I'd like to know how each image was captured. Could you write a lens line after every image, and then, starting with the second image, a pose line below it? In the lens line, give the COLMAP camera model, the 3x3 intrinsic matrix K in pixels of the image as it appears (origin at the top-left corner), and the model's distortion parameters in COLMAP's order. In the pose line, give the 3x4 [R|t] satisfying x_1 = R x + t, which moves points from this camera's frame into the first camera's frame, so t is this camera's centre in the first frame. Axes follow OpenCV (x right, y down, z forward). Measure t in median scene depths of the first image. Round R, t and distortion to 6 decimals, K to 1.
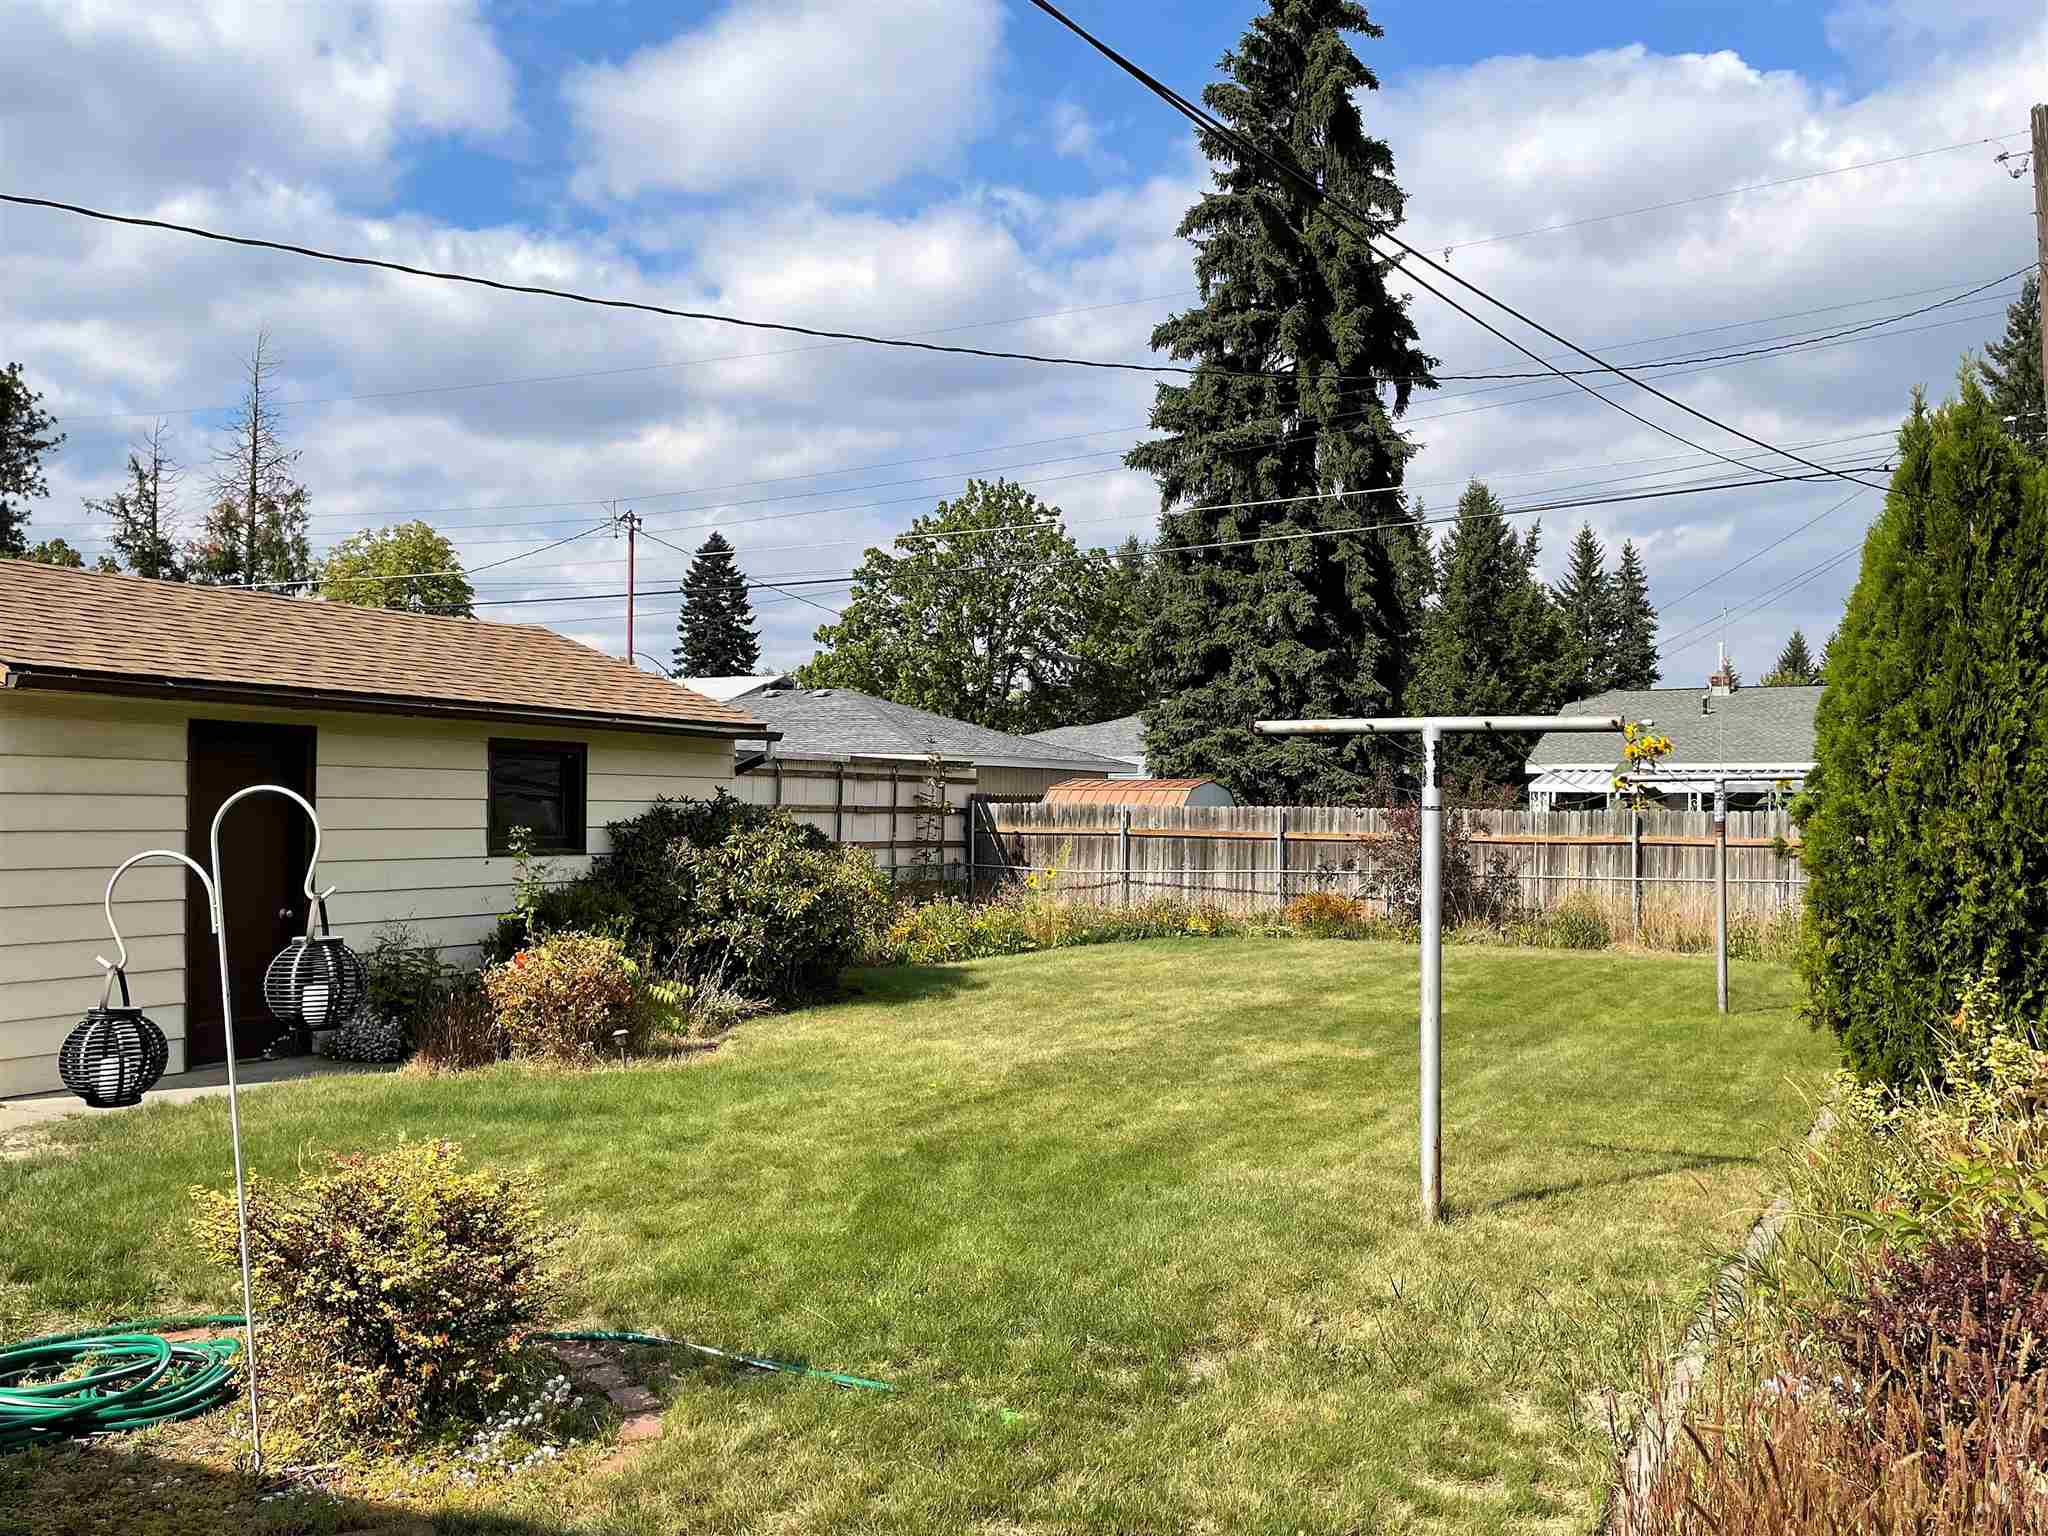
lens RADIAL K [[1913.1, 0, 985.6], [0, 1913.1, 767.9], [0, 0, 1]] dist [0.033676, 0.000000]
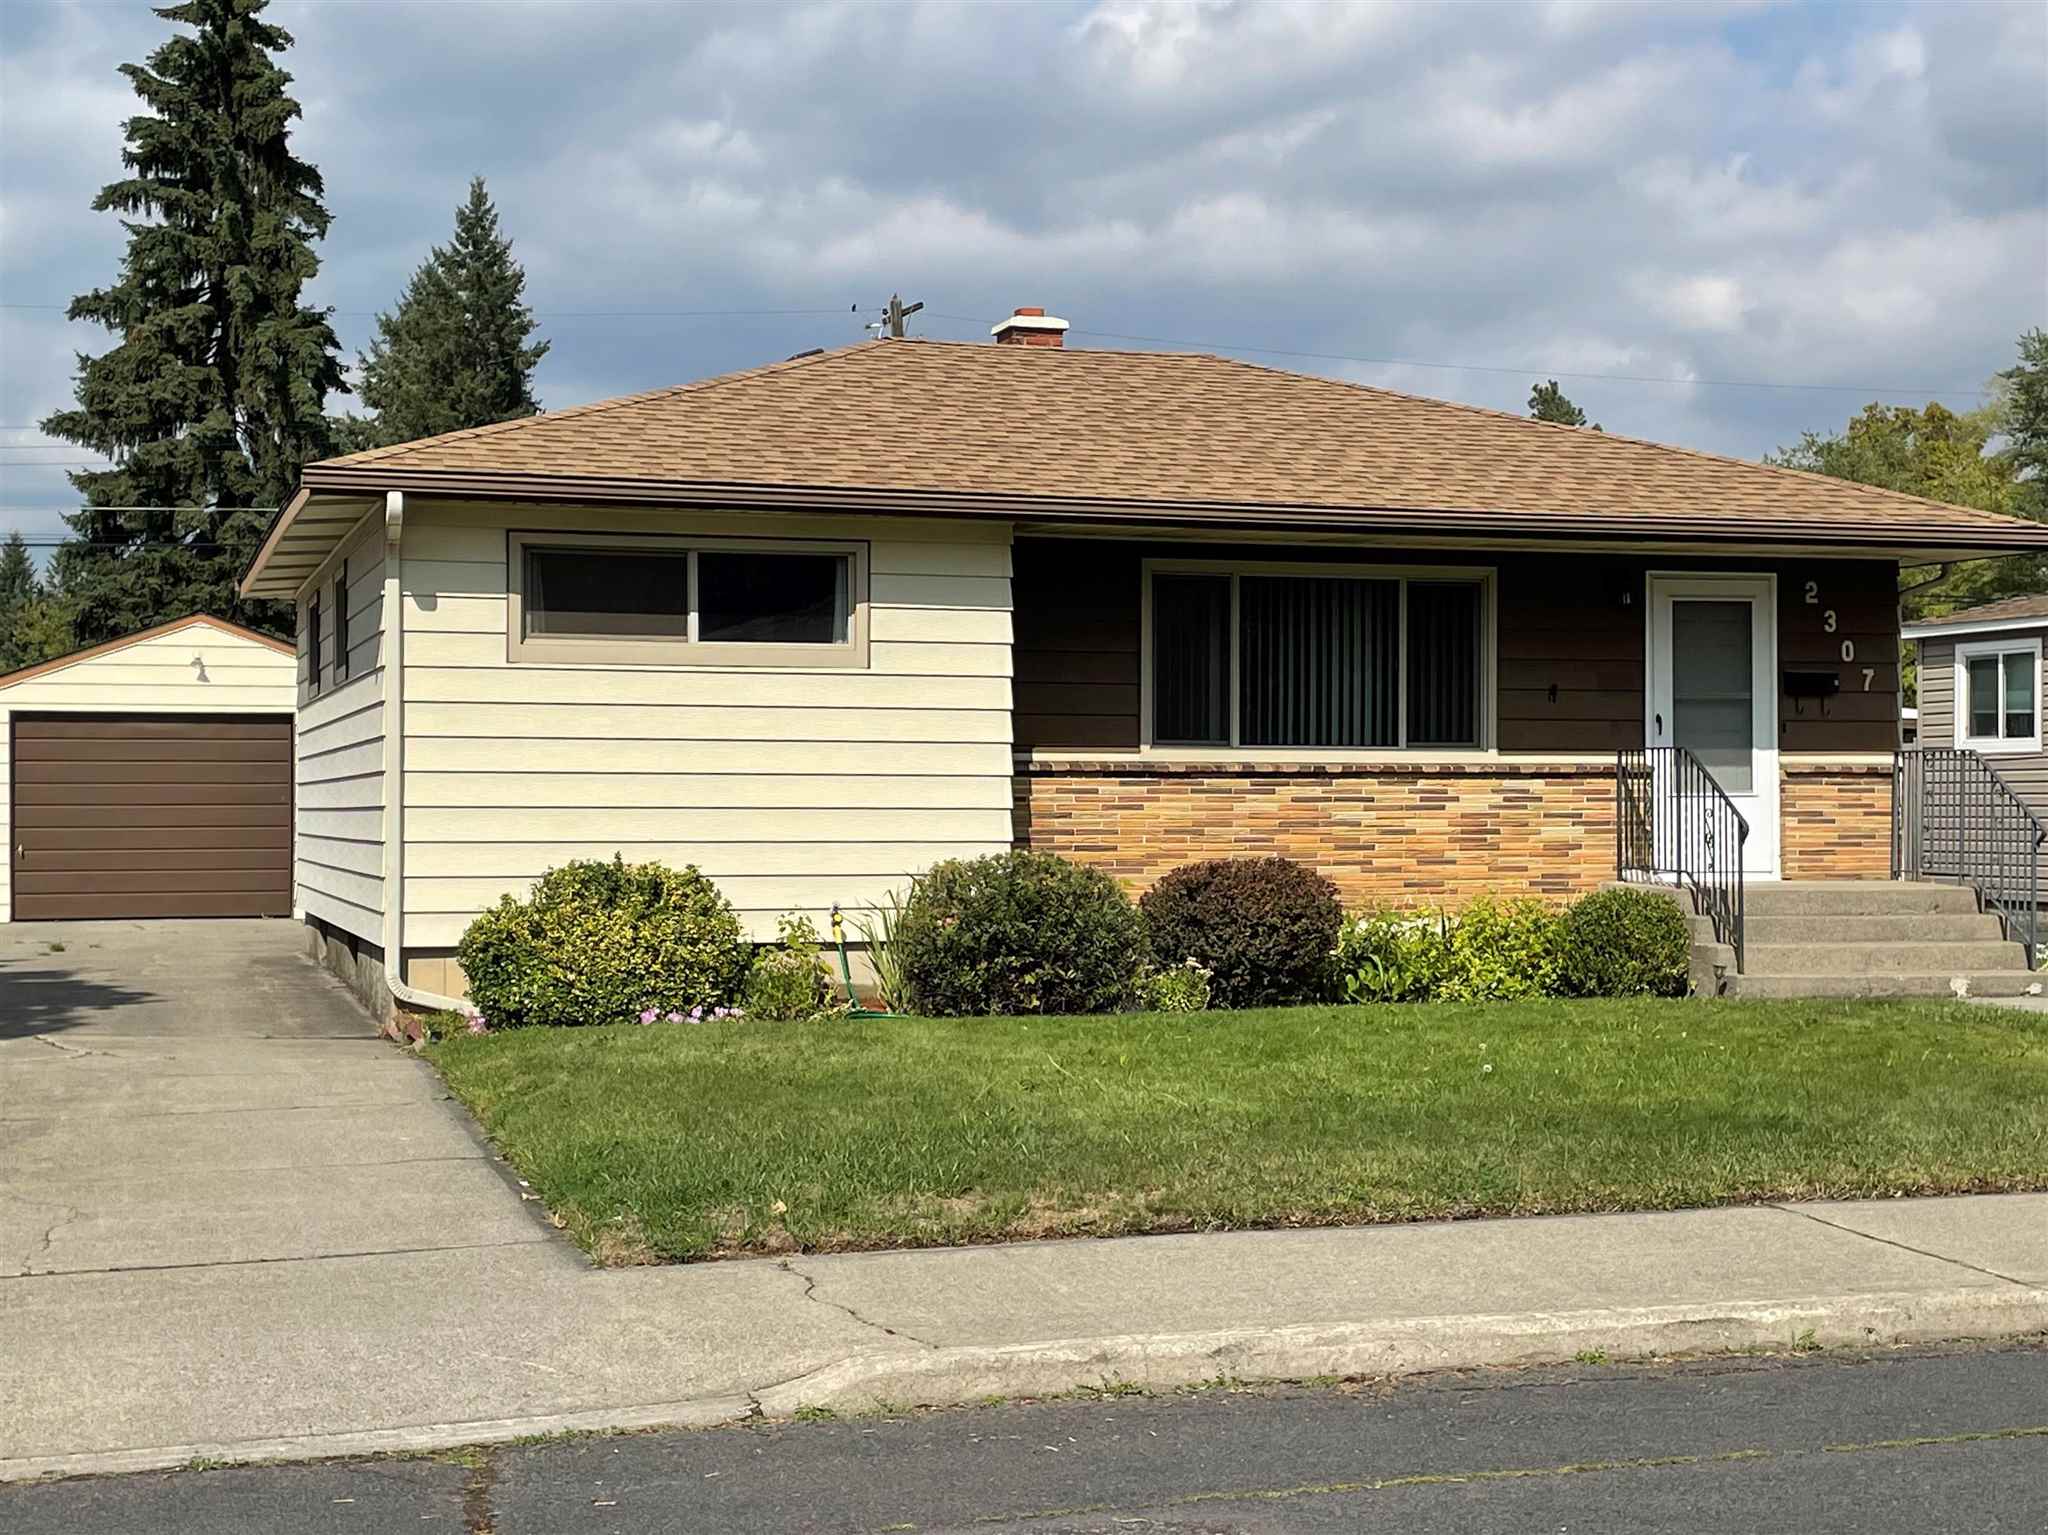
lens RADIAL K [[3063.5, 0, 1035.6], [0, 3063.5, 778.2], [0, 0, 1]] dist [0.093197, 0.000000]
pose [[0.722424, 0.002293, 0.691446, -1.360925], [-0.014895, 0.999814, 0.012247, -0.010421], [-0.691290, -0.019146, 0.722324, -1.070449]]
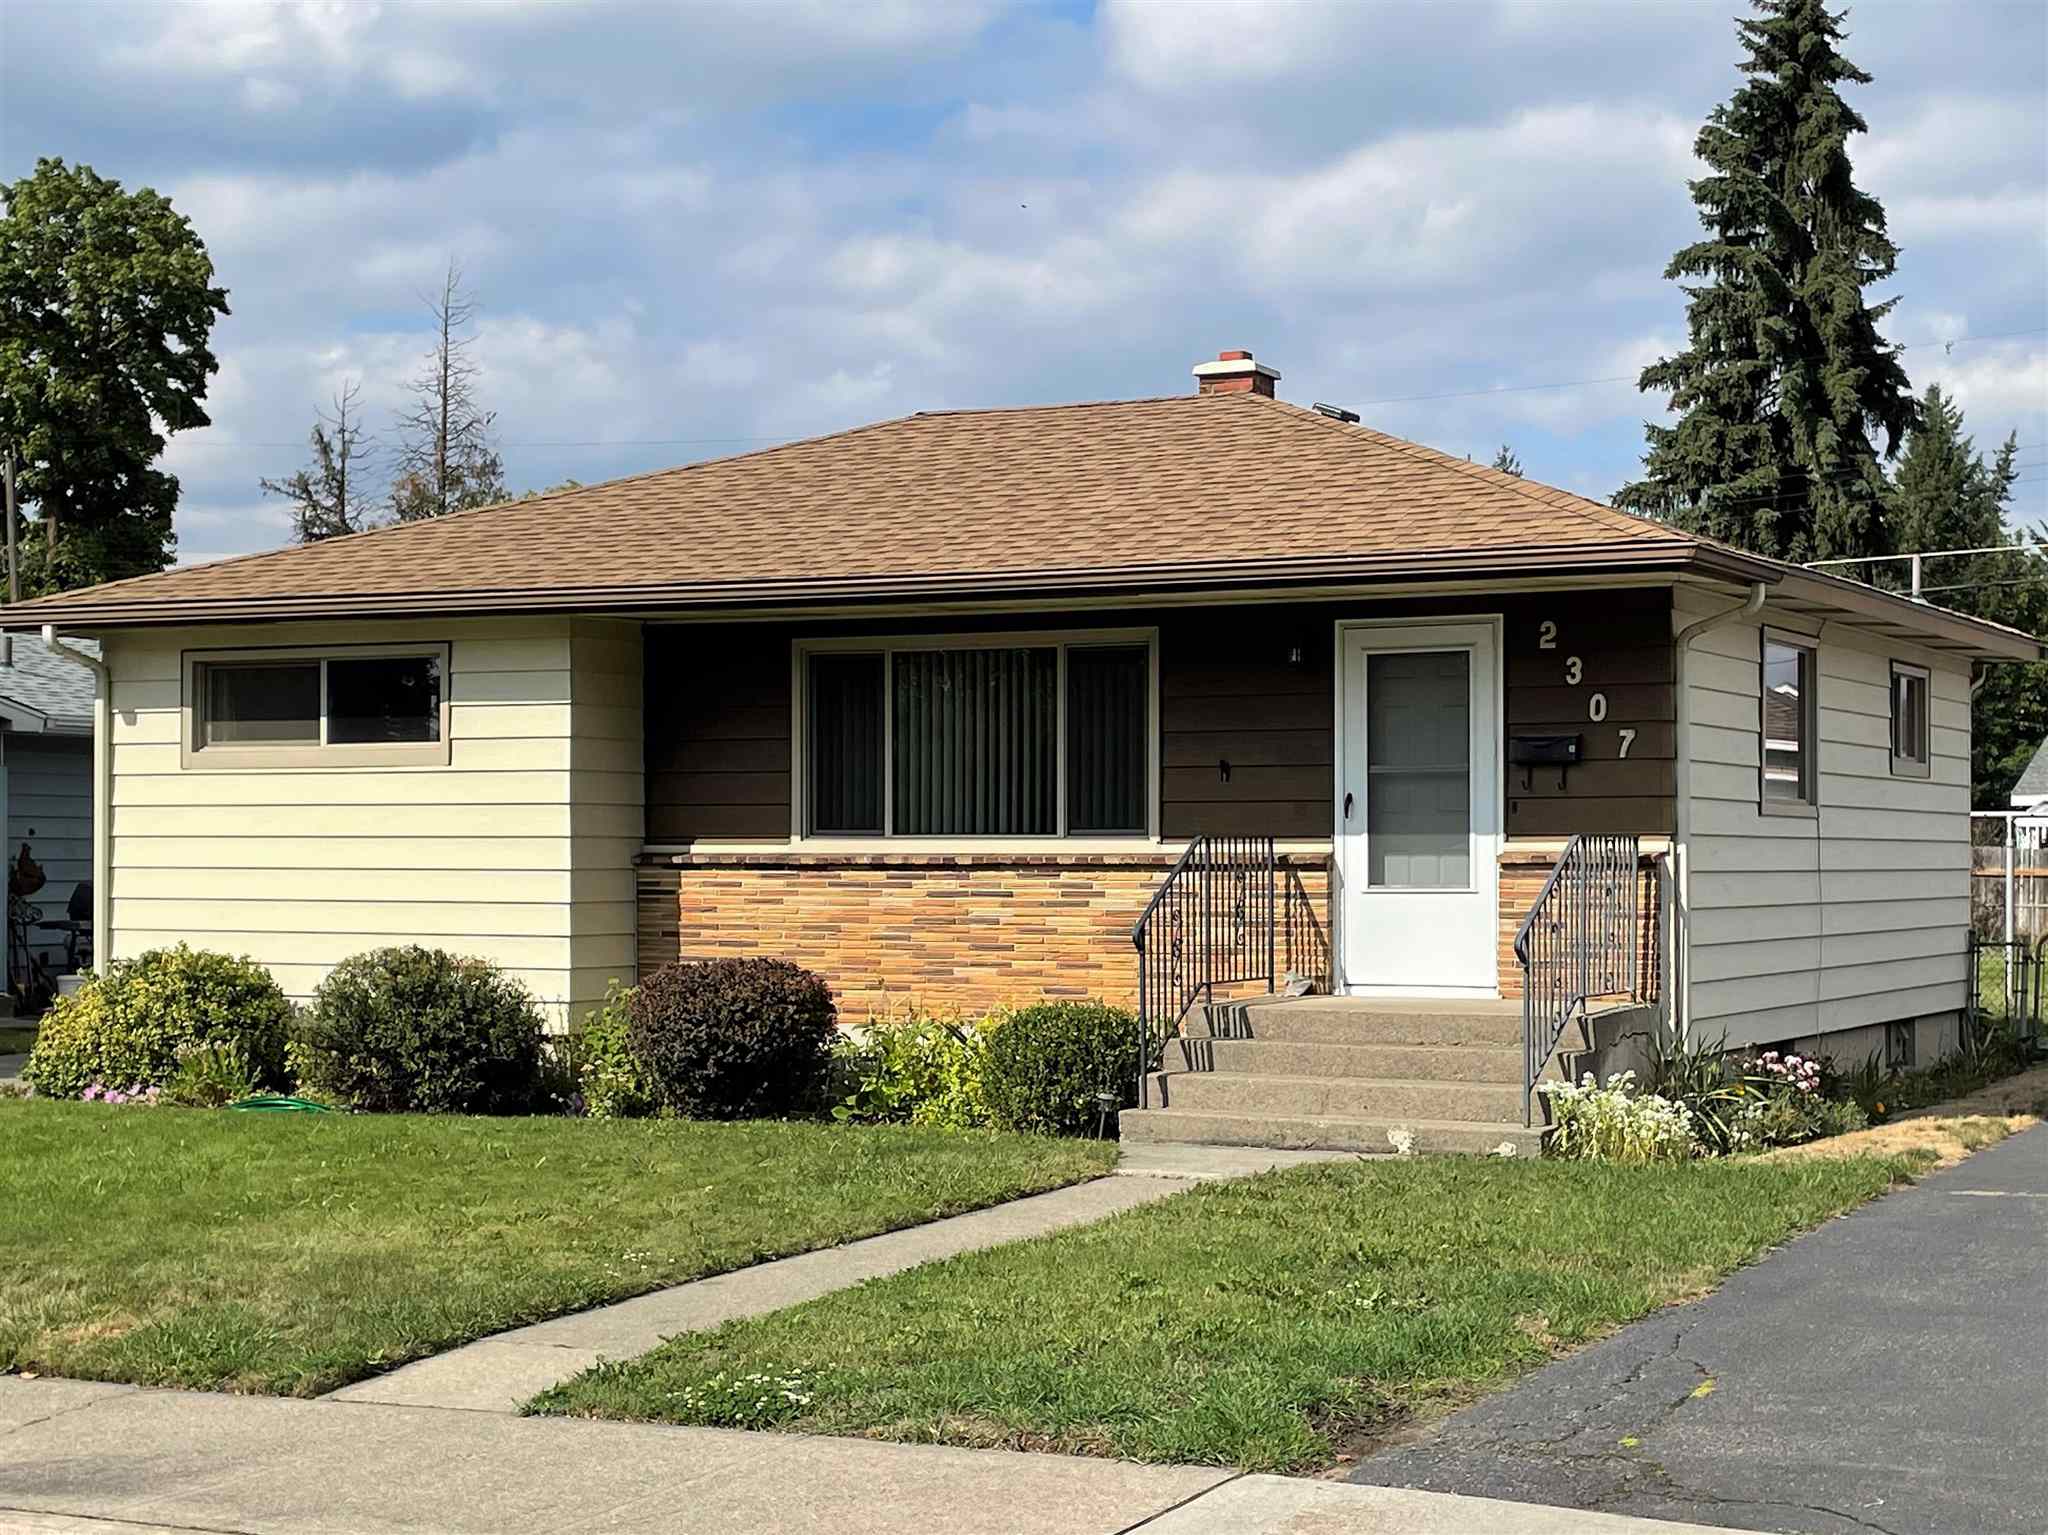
lens RADIAL K [[3198.3, 0, 1054.8], [0, 3198.3, 802.8], [0, 0, 1]] dist [0.072072, 0.000000]
pose [[0.999970, -0.003458, -0.006930, -0.427354], [0.003507, 0.999969, 0.006996, -0.028935], [0.006906, -0.007020, 0.999952, -1.407233]]
